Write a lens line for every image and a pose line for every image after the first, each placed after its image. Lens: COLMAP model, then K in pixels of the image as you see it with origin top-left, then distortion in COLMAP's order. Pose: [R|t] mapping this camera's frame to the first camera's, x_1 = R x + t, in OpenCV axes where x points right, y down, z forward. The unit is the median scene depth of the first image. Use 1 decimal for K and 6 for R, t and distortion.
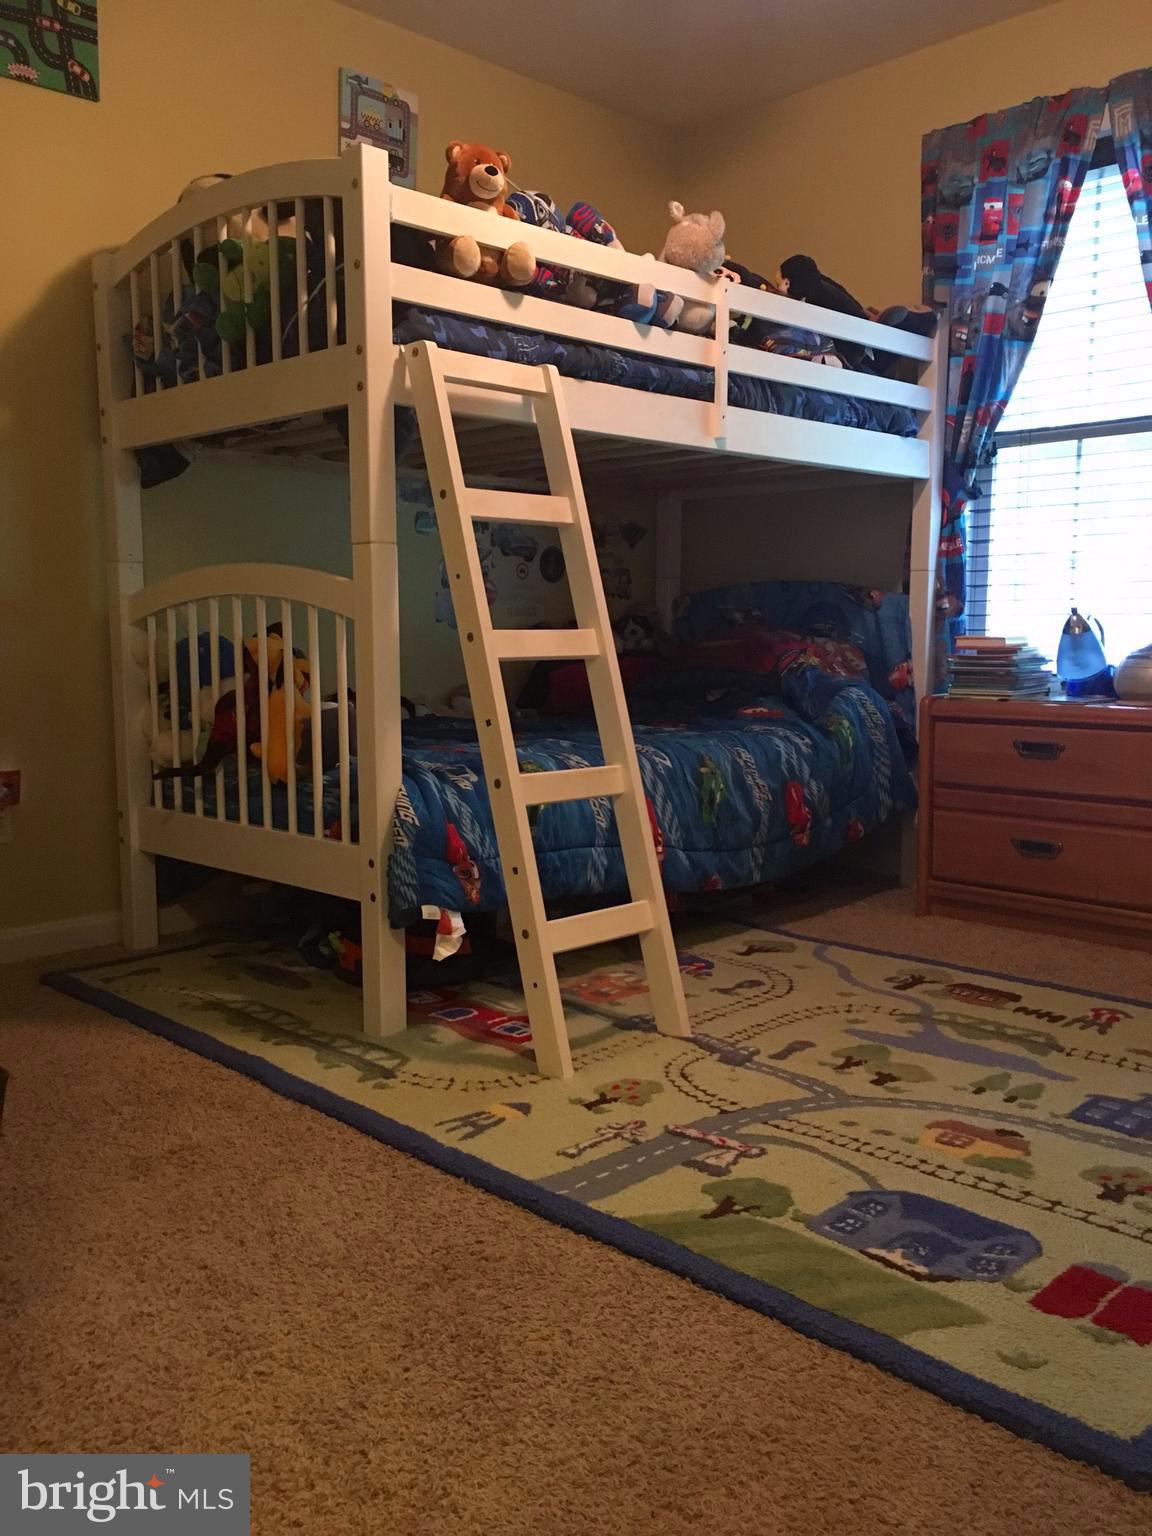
lens RADIAL K [[1312.9, 0, 583.7], [0, 1312.9, 762.6], [0, 0, 1]] dist [0.079242, -0.097696]
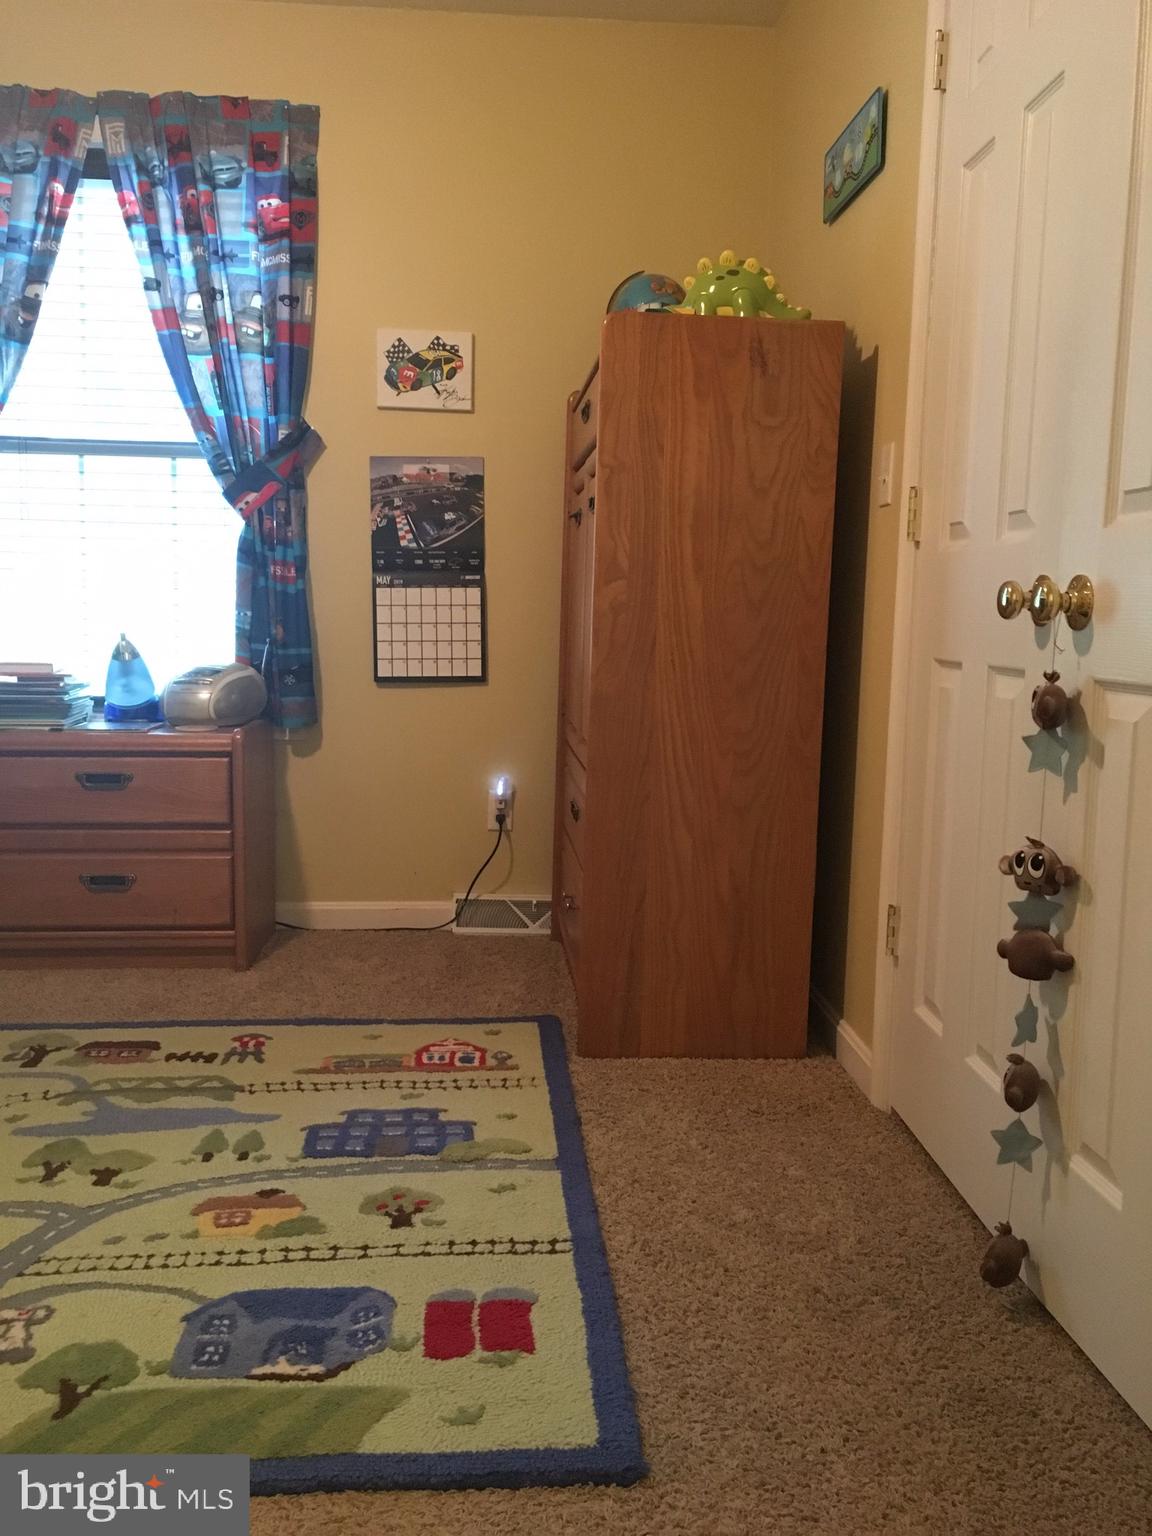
lens RADIAL K [[1312.9, 0, 577.9], [0, 1312.9, 766.8], [0, 0, 1]] dist [0.079242, -0.097696]
pose [[0.658581, -0.076838, 0.748577, -0.213120], [0.063772, 0.996894, 0.046221, -0.060143], [-0.749803, 0.017299, 0.661435, 0.143330]]
